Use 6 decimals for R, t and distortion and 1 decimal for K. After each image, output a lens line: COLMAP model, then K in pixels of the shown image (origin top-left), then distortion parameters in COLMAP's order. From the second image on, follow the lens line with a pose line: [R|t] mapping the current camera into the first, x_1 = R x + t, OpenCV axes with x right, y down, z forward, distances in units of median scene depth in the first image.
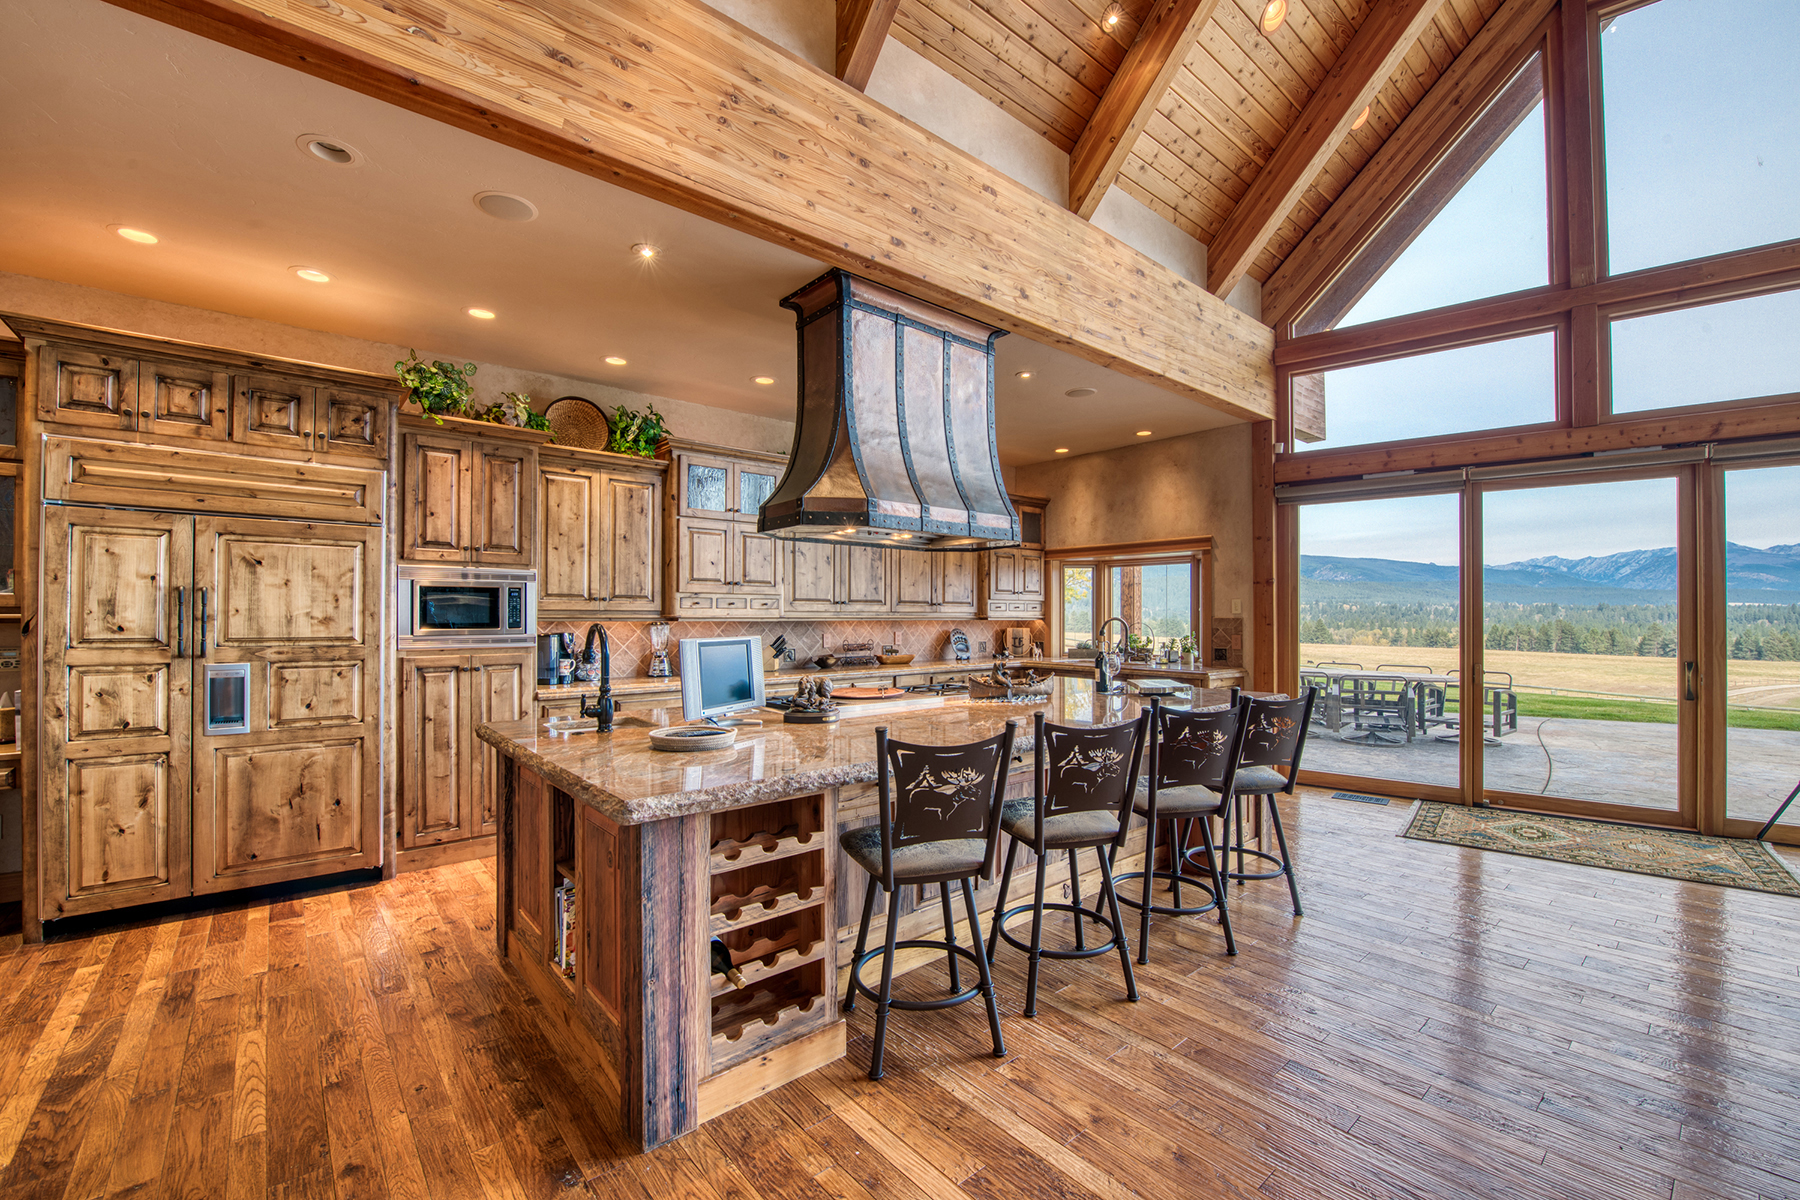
lens RADIAL K [[746.1, 0, 899.9], [0, 746.1, 606.9], [0, 0, 1]] dist [-0.015315, -0.000102]
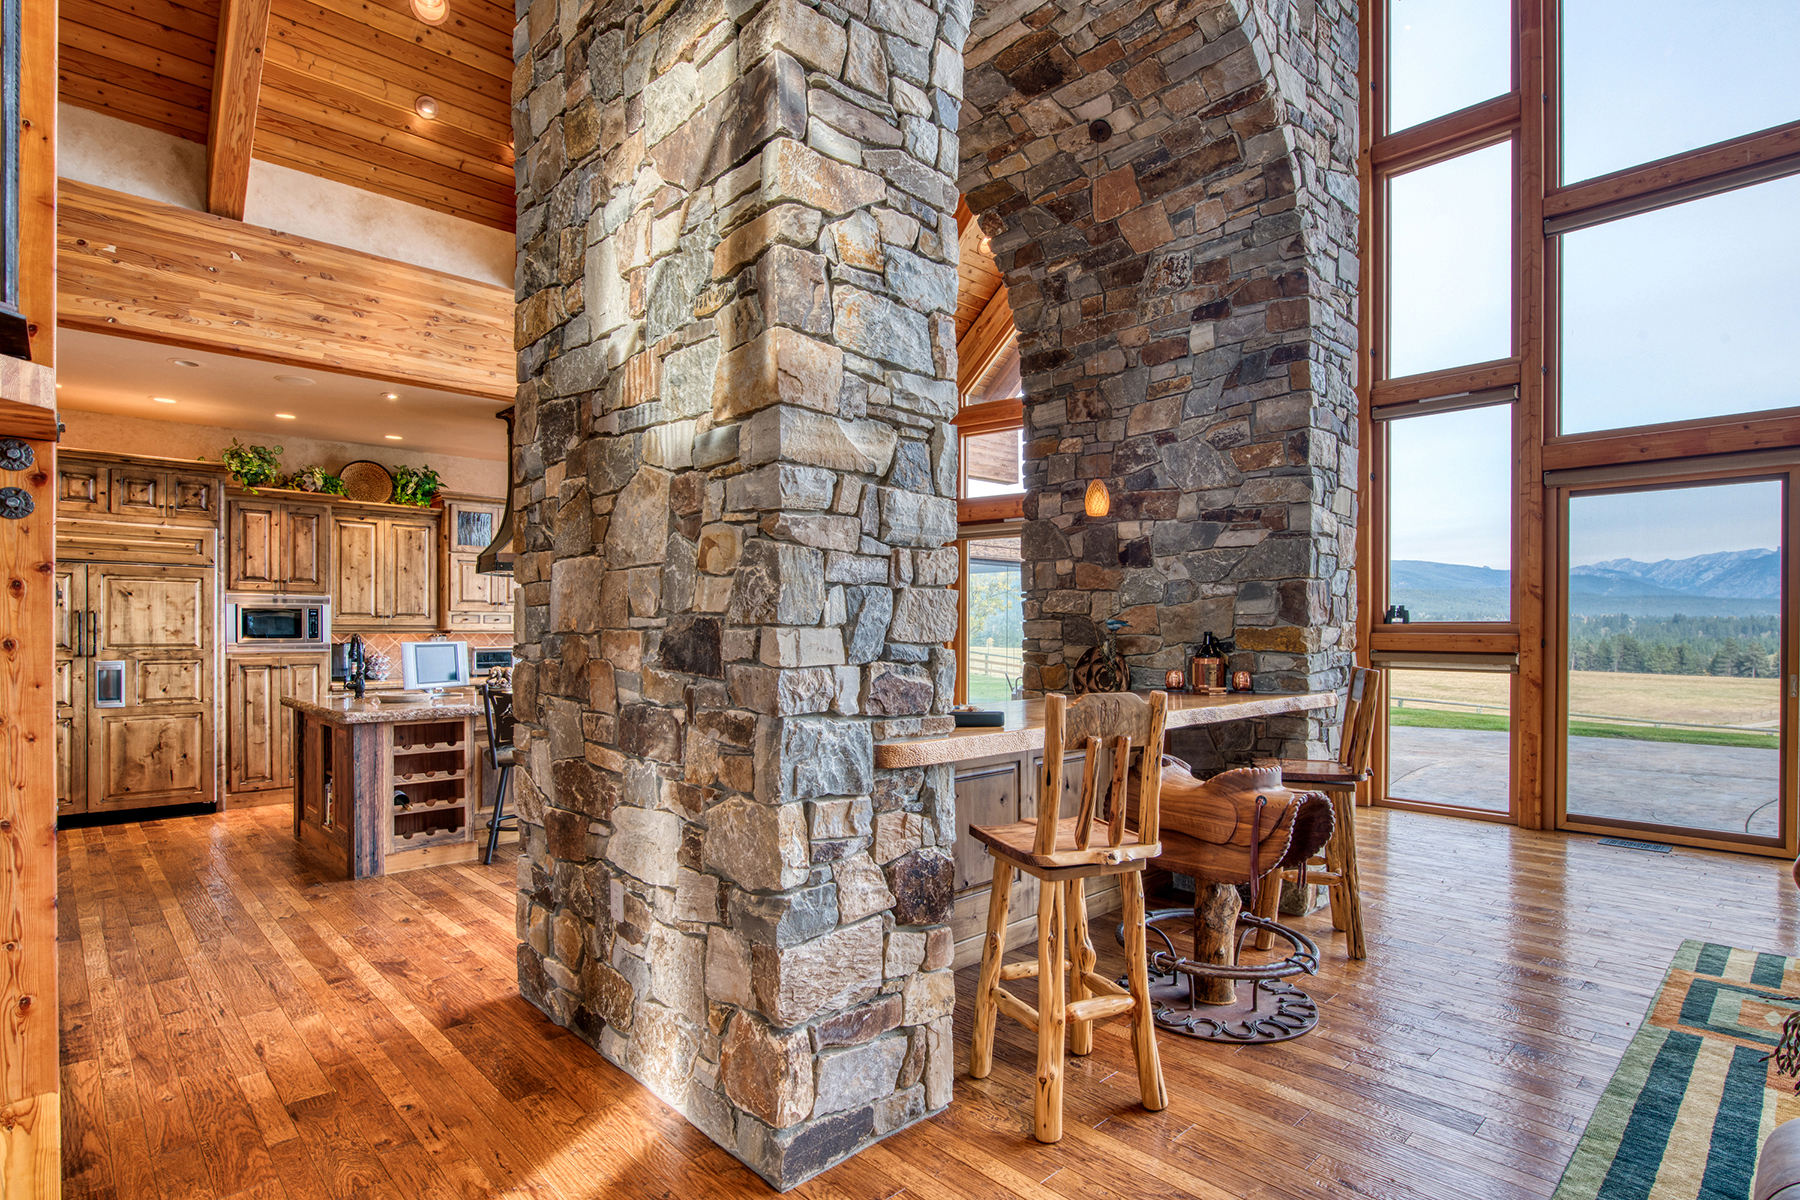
lens RADIAL K [[917.8, 0, 905.2], [0, 917.8, 629.2], [0, 0, 1]] dist [-0.006737, -0.000500]
pose [[0.998319, -0.000582, 0.057951, 0.559581], [-0.000091, 0.999933, 0.011605, -0.009114], [-0.057954, -0.011590, 0.998252, -0.886769]]
